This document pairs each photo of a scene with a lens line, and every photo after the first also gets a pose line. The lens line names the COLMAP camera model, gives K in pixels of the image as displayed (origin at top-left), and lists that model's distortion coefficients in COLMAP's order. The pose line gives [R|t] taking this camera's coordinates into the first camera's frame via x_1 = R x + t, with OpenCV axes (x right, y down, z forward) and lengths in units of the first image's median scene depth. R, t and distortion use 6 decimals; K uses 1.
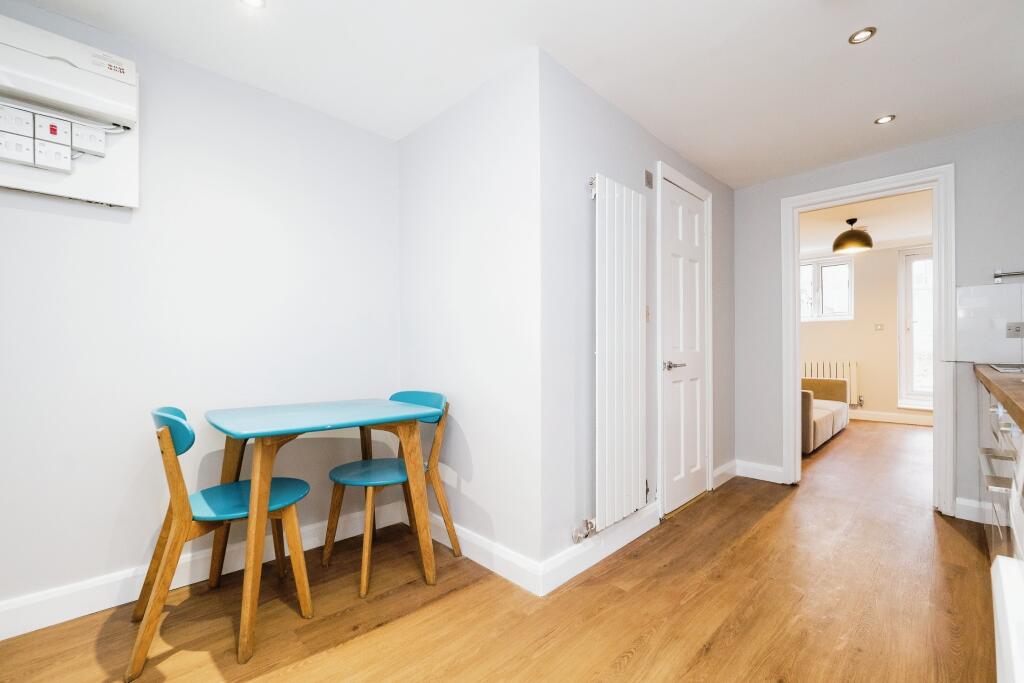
lens RADIAL K [[442.0, 0, 512.1], [0, 442.0, 344.5], [0, 0, 1]] dist [-0.007179, -0.001966]
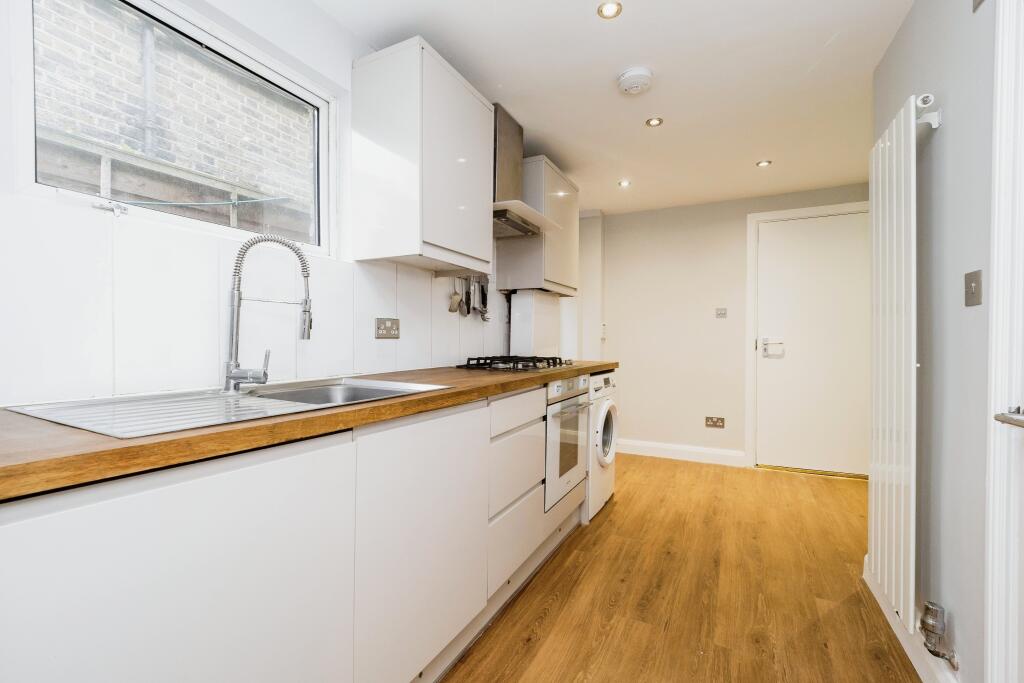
lens RADIAL K [[442.0, 0, 511.1], [0, 442.0, 340.8], [0, 0, 1]] dist [-0.007179, -0.001966]
pose [[-0.952587, -0.003320, -0.304249, 1.352226], [-0.001269, 0.999975, -0.006941, -0.014067], [0.304265, -0.006226, -0.952567, 1.929852]]
